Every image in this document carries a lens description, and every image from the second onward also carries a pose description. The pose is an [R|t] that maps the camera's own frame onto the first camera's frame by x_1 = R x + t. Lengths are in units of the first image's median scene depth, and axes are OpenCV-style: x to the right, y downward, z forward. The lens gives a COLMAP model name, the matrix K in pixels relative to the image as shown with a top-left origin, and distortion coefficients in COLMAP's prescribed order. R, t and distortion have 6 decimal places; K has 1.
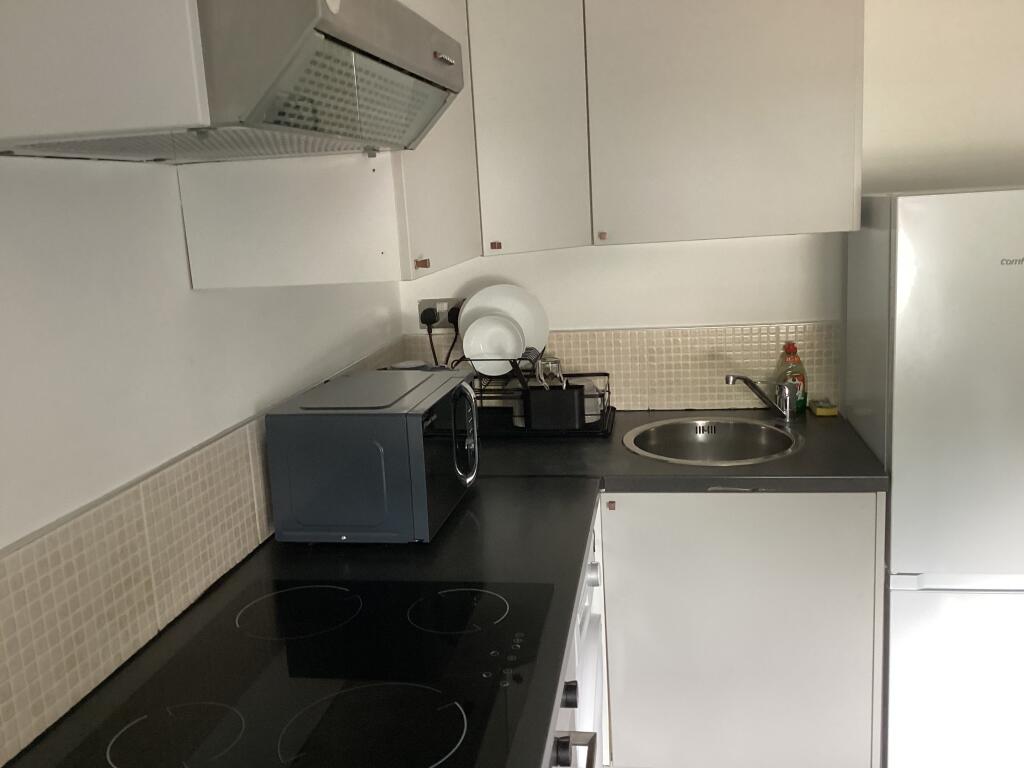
lens RADIAL K [[923.1, 0, 505.7], [0, 923.1, 381.0], [0, 0, 1]] dist [0.060388, -0.113486]
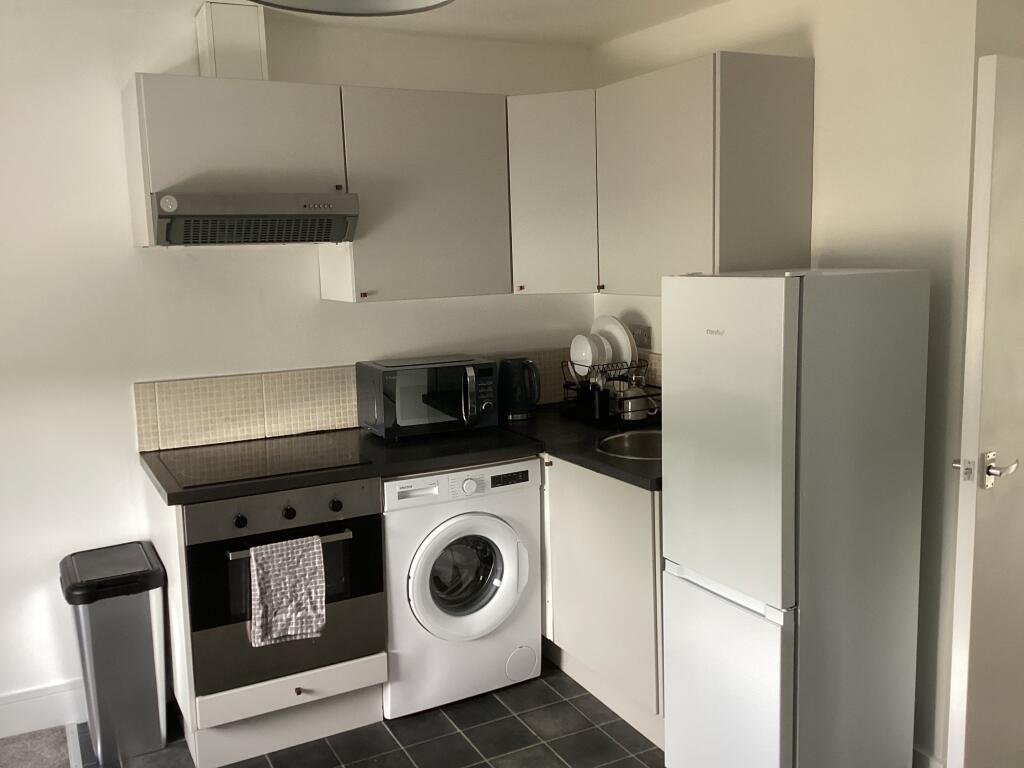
lens RADIAL K [[923.1, 0, 505.7], [0, 923.1, 381.0], [0, 0, 1]] dist [0.060388, -0.113486]
pose [[0.608454, 0.153528, -0.778597, 1.667126], [-0.159801, 0.984714, 0.069290, -0.125055], [0.777333, 0.082260, 0.623688, -0.018488]]
